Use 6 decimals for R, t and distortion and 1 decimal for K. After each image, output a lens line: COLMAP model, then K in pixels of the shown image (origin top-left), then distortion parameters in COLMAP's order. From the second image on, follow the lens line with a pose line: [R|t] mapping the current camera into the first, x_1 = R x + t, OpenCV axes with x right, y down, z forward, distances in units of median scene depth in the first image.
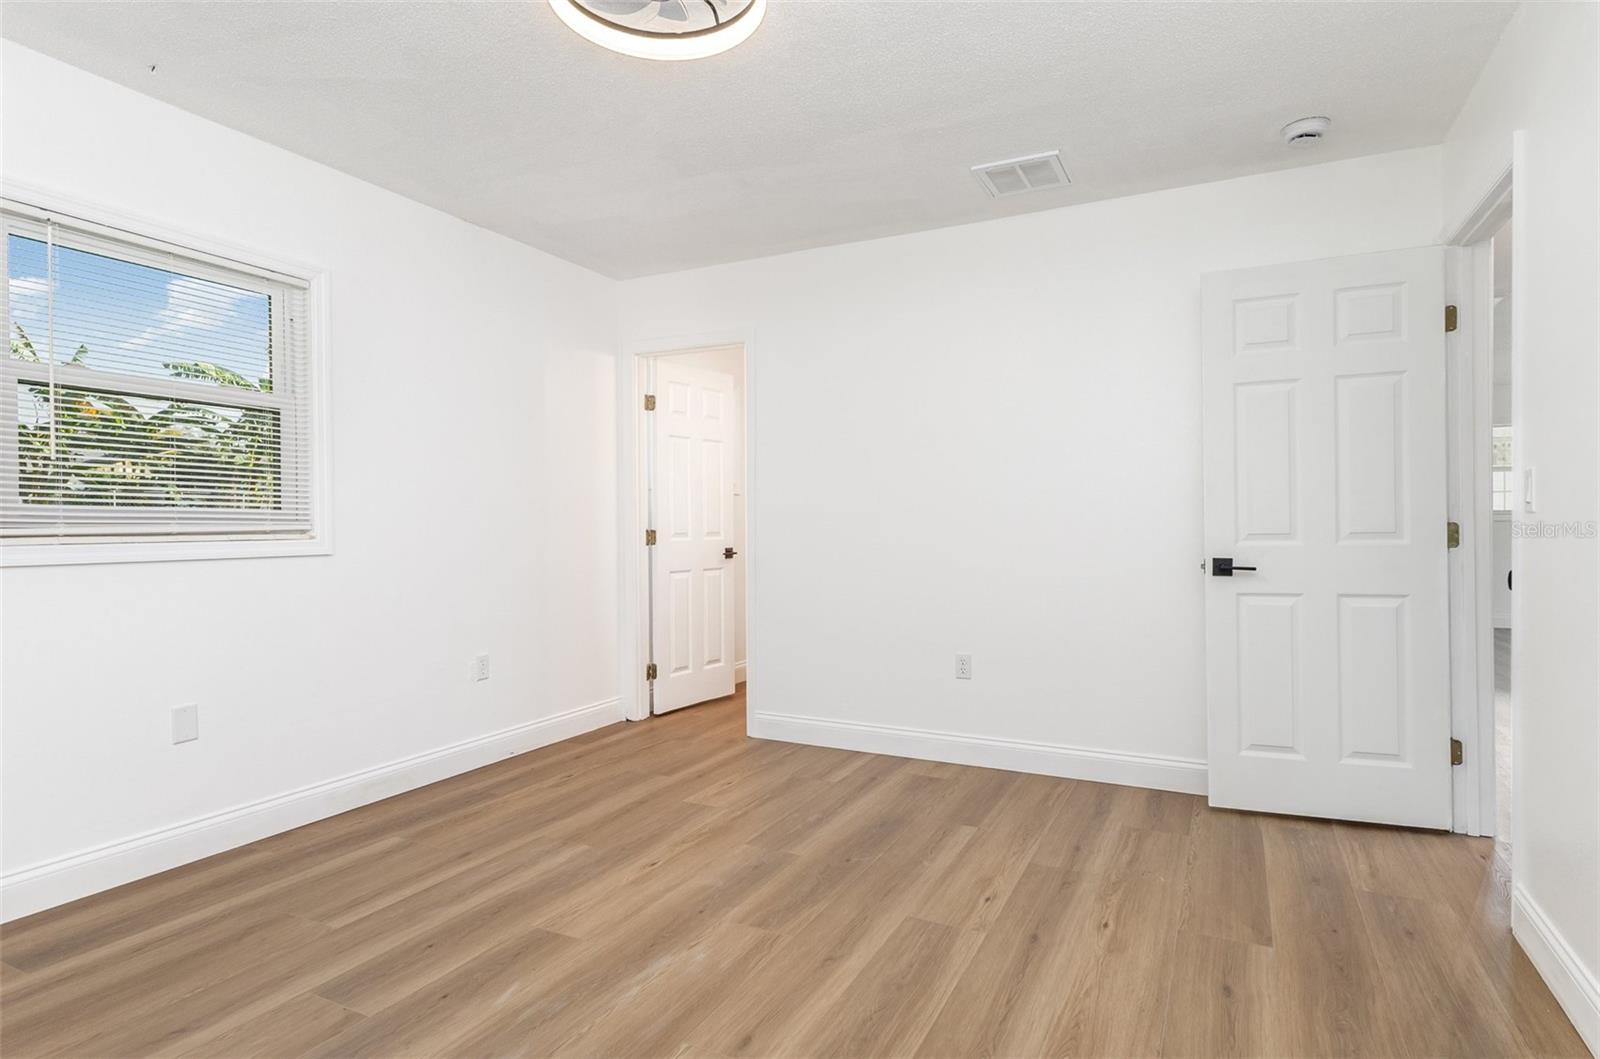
lens RADIAL K [[839.4, 0, 805.3], [0, 839.4, 527.5], [0, 0, 1]] dist [0.008977, 0.000030]
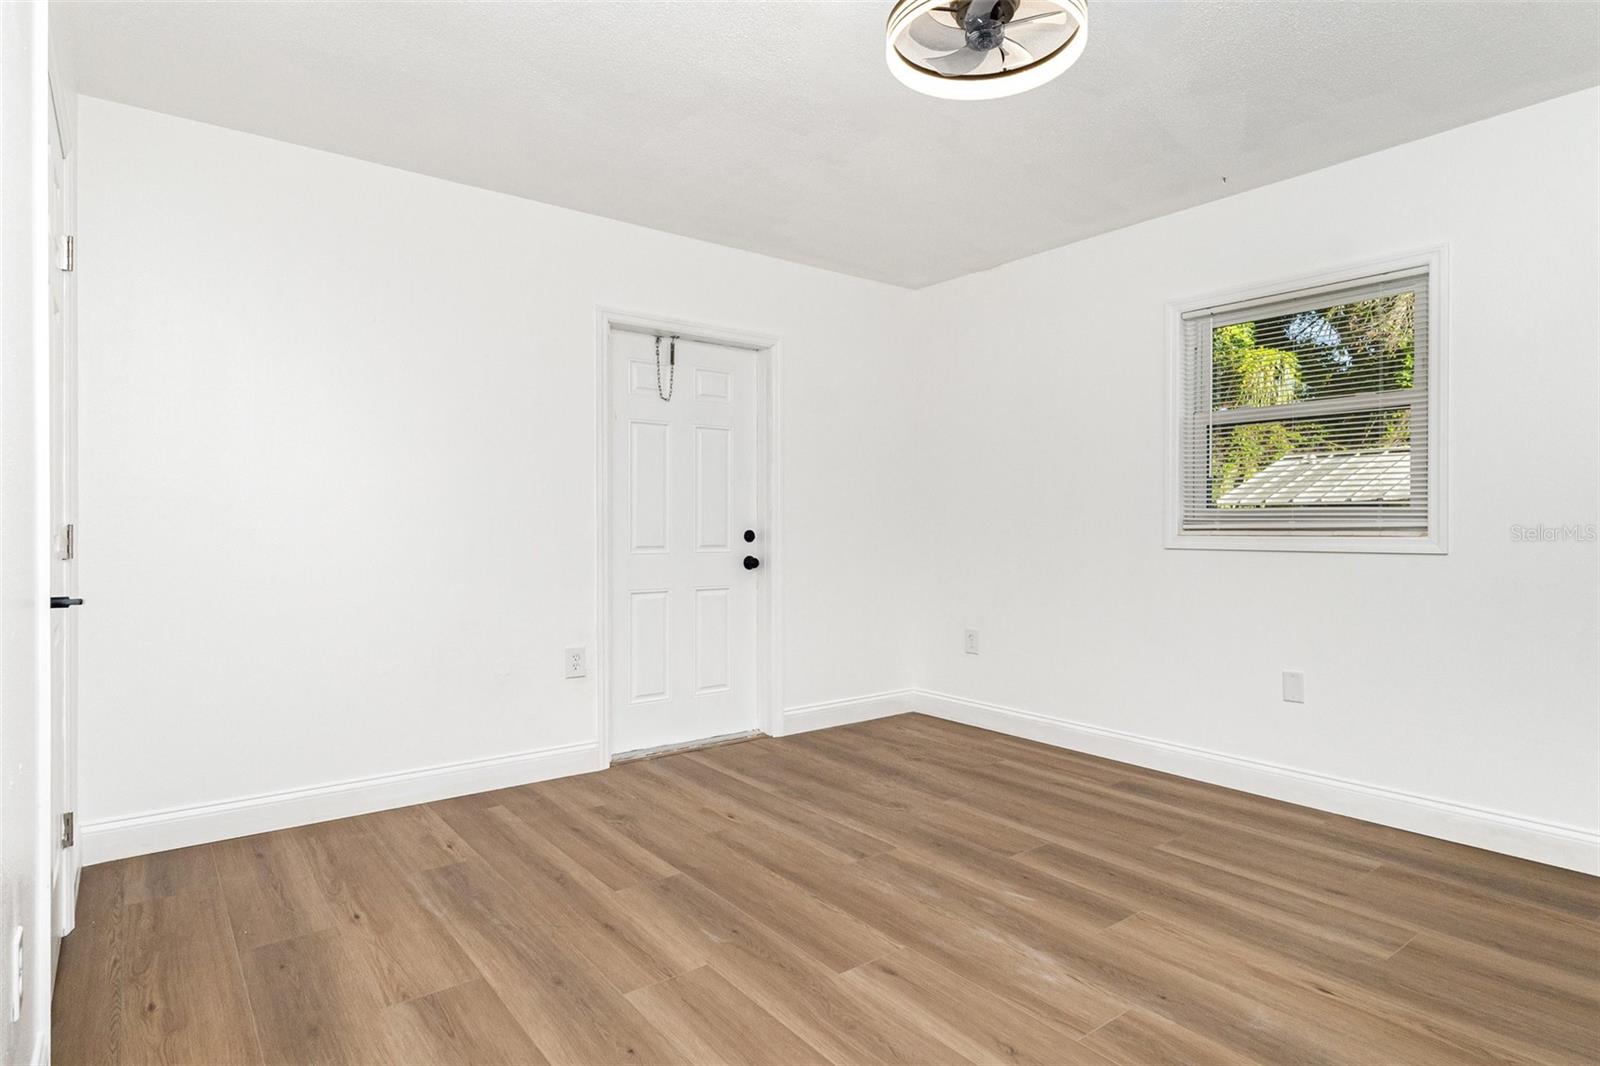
lens RADIAL K [[839.4, 0, 805.3], [0, 839.4, 531.0], [0, 0, 1]] dist [0.008977, 0.000030]
pose [[-0.409440, 0.015415, -0.912207, 0.583749], [0.000415, 0.999860, 0.016710, -0.009615], [0.912337, 0.006464, -0.409389, 0.773565]]
